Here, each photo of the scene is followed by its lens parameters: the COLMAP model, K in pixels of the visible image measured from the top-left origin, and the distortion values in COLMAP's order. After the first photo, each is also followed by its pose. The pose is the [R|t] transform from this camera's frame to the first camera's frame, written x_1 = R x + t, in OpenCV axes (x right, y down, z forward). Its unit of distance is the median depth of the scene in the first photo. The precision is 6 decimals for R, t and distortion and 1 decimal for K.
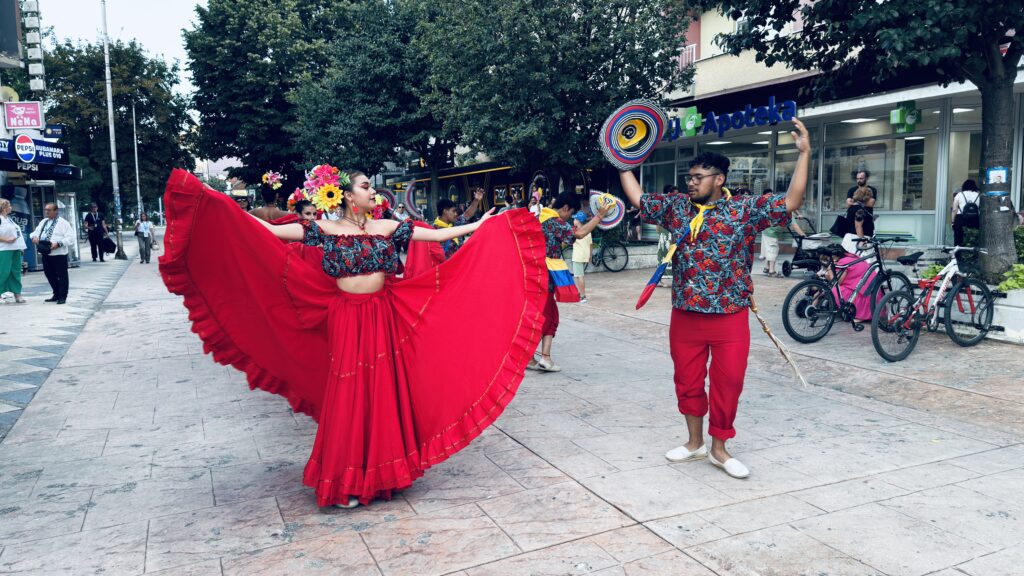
lens RADIAL K [[706.4, 0, 512.0], [0, 706.4, 288.0], [0, 0, 1]] dist [0.096662, -0.140286]
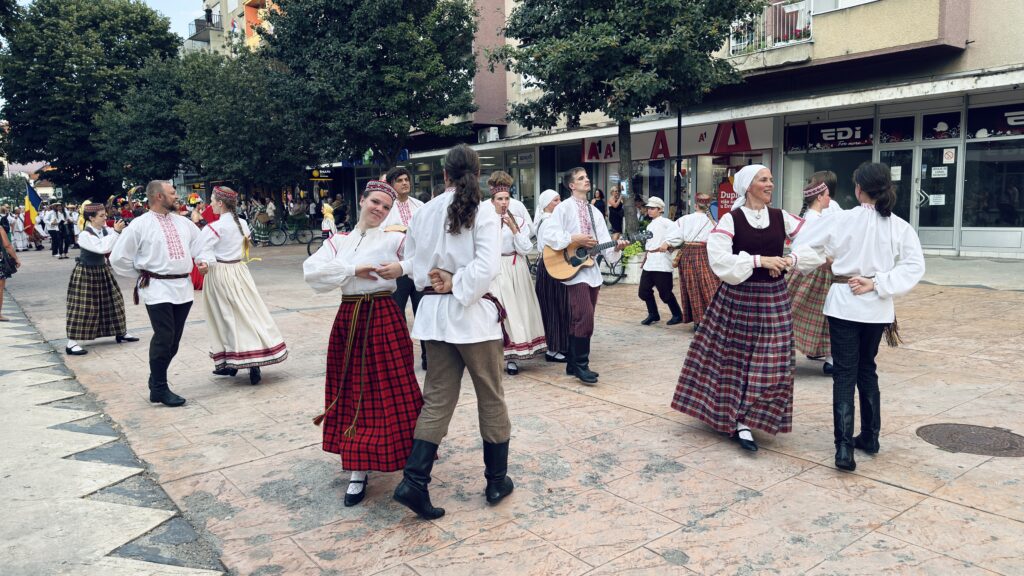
lens RADIAL K [[713.0, 0, 512.0], [0, 713.0, 288.0], [0, 0, 1]] dist [0.001326, 0.002749]
pose [[0.975067, -0.025621, 0.220427, 0.101589], [0.024228, 0.999666, 0.009022, 0.033088], [-0.220585, -0.003457, 0.975362, -0.328894]]
